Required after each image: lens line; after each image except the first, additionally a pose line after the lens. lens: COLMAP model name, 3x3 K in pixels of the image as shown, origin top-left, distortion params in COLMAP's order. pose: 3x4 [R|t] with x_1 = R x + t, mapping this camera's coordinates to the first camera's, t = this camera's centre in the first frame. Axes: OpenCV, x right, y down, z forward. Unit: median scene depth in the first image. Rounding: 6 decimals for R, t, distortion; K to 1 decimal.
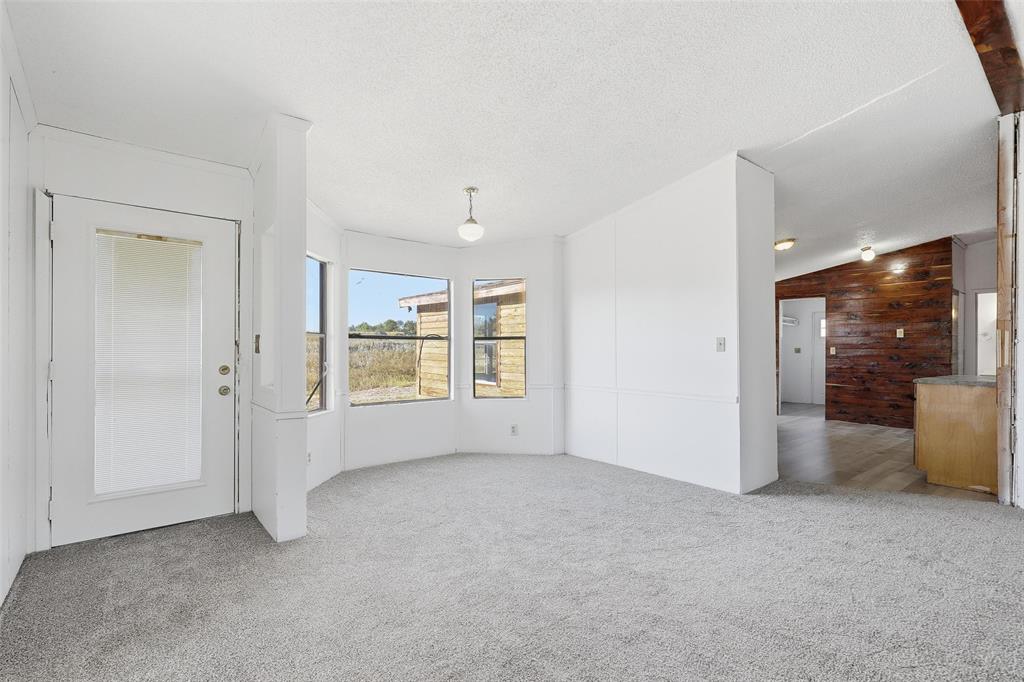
lens RADIAL K [[470.7, 0, 510.5], [0, 470.7, 347.6], [0, 0, 1]] dist [0.001465, 0.000052]
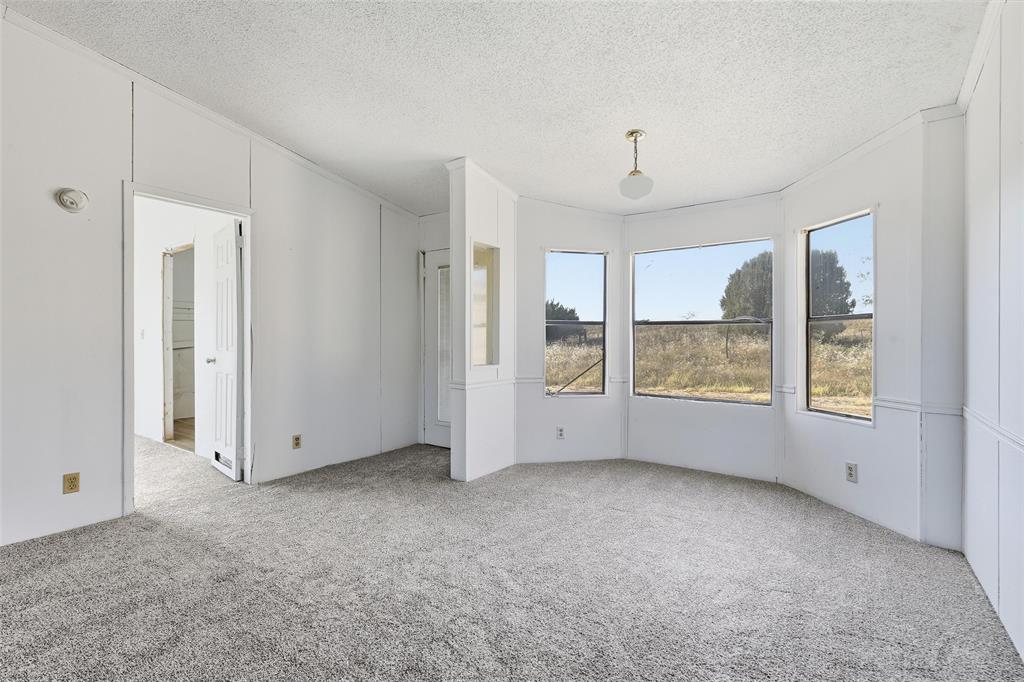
lens RADIAL K [[470.7, 0, 510.9], [0, 470.7, 340.8], [0, 0, 1]] dist [0.001465, 0.000052]
pose [[0.258860, 0.004430, -0.965905, 0.547792], [0.001793, 0.999986, 0.005067, 0.007290], [0.965913, -0.003044, 0.258849, 0.509624]]
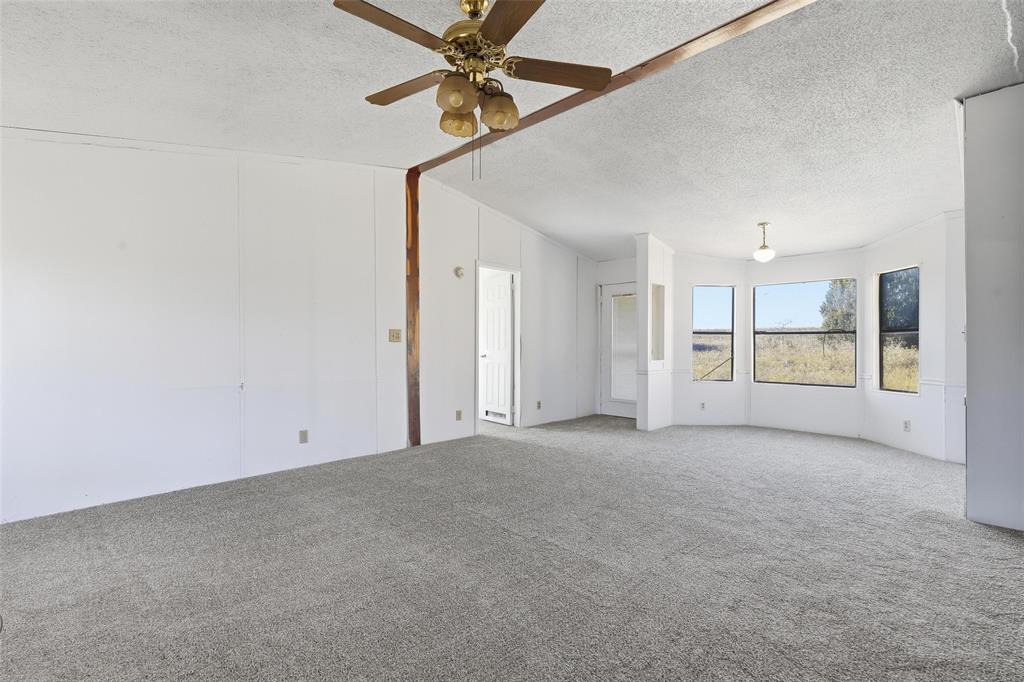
lens RADIAL K [[470.7, 0, 509.0], [0, 470.7, 342.9], [0, 0, 1]] dist [0.001465, 0.000052]
pose [[0.095630, -0.004340, -0.995408, 1.040345], [-0.001180, 0.999989, -0.004474, 0.013167], [0.995416, 0.001603, 0.095623, 0.117573]]
